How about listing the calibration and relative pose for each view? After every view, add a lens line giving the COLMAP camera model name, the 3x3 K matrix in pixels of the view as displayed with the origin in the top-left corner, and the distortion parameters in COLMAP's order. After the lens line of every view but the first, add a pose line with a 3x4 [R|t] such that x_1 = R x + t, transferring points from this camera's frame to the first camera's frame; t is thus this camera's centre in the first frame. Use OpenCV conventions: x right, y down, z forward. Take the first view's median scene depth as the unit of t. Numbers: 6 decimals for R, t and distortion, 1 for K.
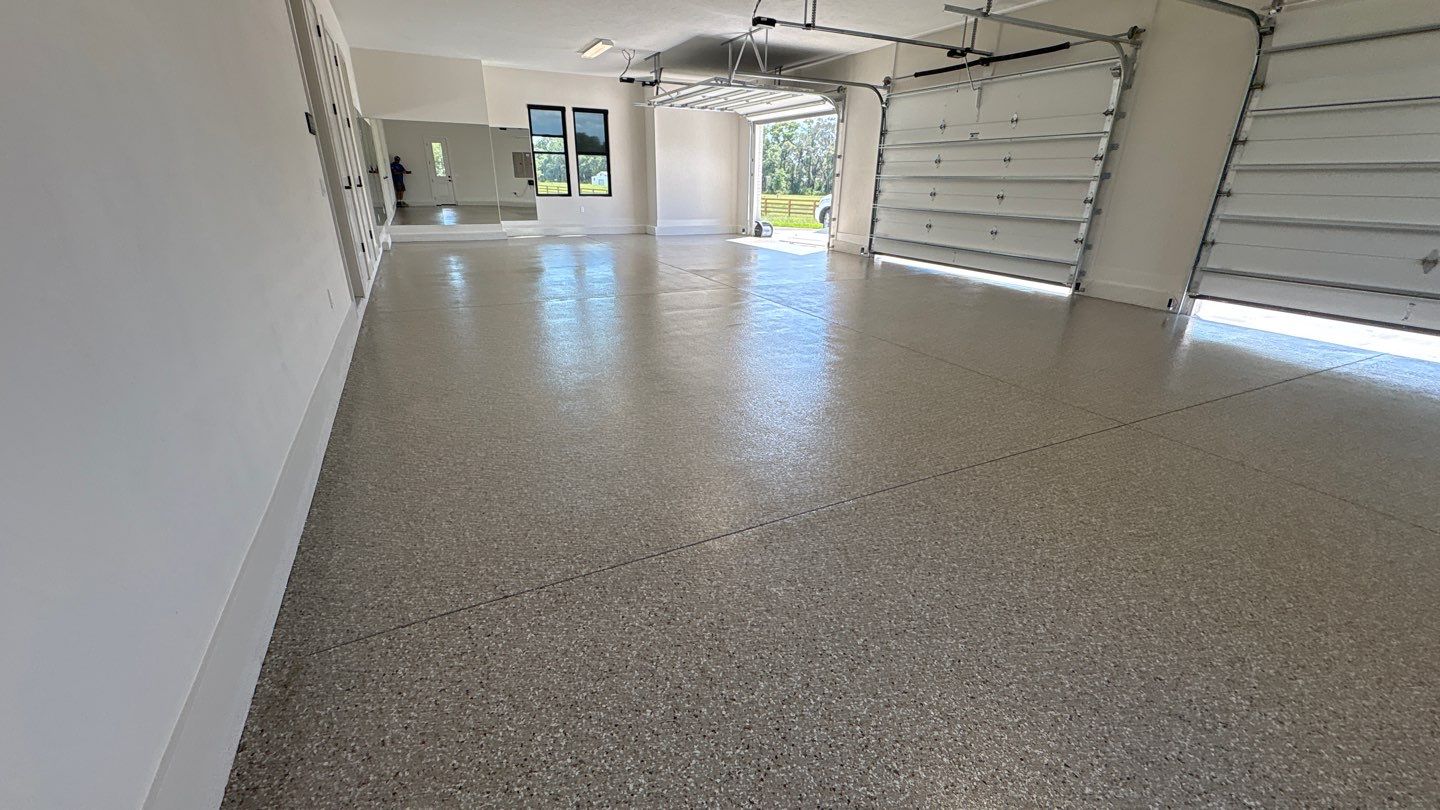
lens RADIAL K [[574.3, 0, 718.8], [0, 574.3, 407.8], [0, 0, 1]] dist [-0.006807, -0.001148]
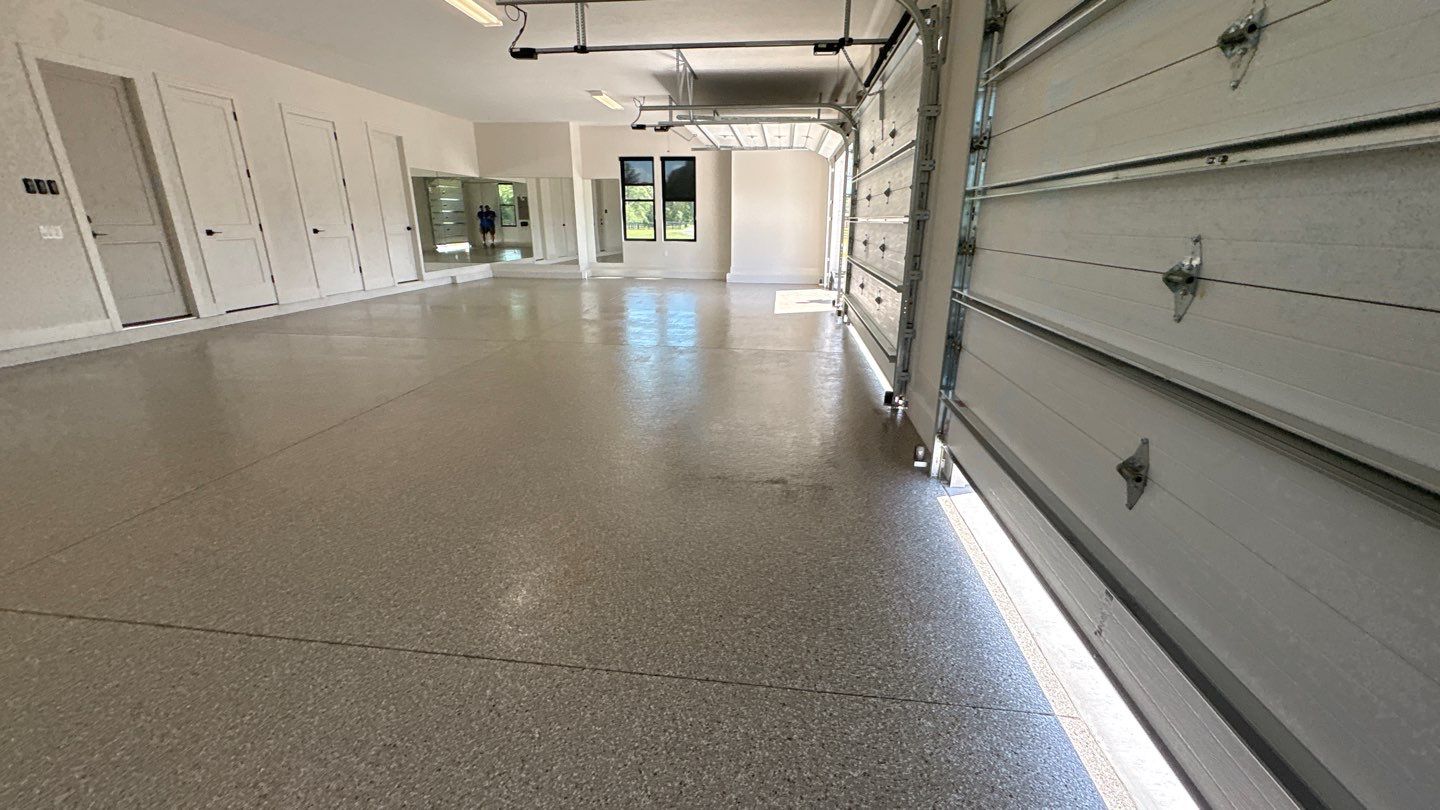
lens RADIAL K [[574.3, 0, 715.7], [0, 574.3, 403.8], [0, 0, 1]] dist [-0.006807, -0.001148]
pose [[0.835579, 0.159786, -0.525619, 0.431886], [-0.200581, 0.979449, -0.021117, -0.087079], [0.511443, 0.123074, 0.850458, 0.226157]]
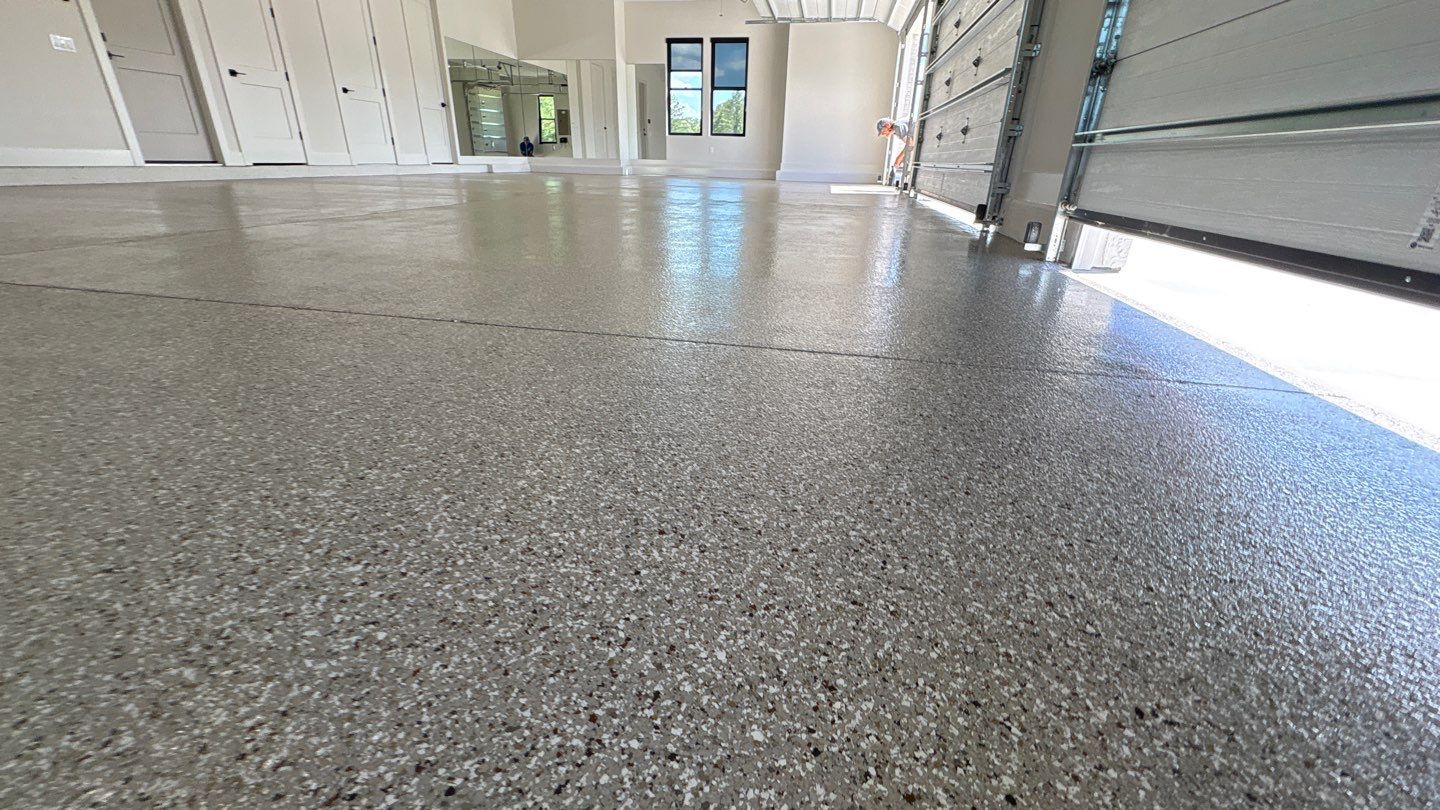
lens RADIAL K [[574.3, 0, 716.1], [0, 574.3, 404.3], [0, 0, 1]] dist [-0.006807, -0.001148]
pose [[0.794514, 0.246784, -0.554839, 0.416560], [-0.242218, 0.966656, 0.083104, -0.021640], [0.556847, 0.068365, 0.827797, 0.261272]]
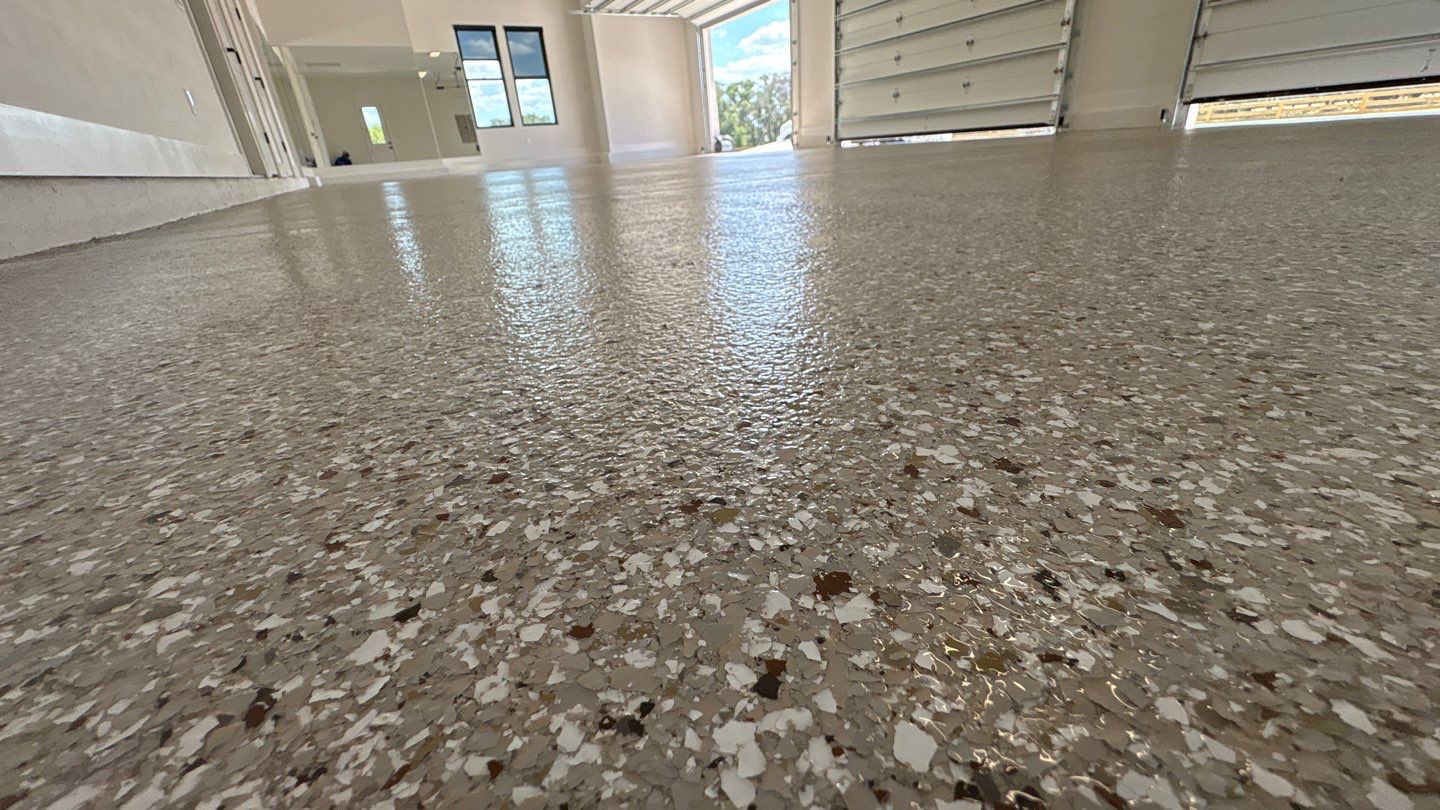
lens RADIAL K [[574.3, 0, 721.6], [0, 574.3, 407.3], [0, 0, 1]] dist [-0.006807, -0.001148]
pose [[0.993837, -0.107997, 0.024988, 0.004540], [0.106779, 0.993228, 0.045795, 0.080852], [-0.029765, -0.042845, 0.998638, 0.040613]]
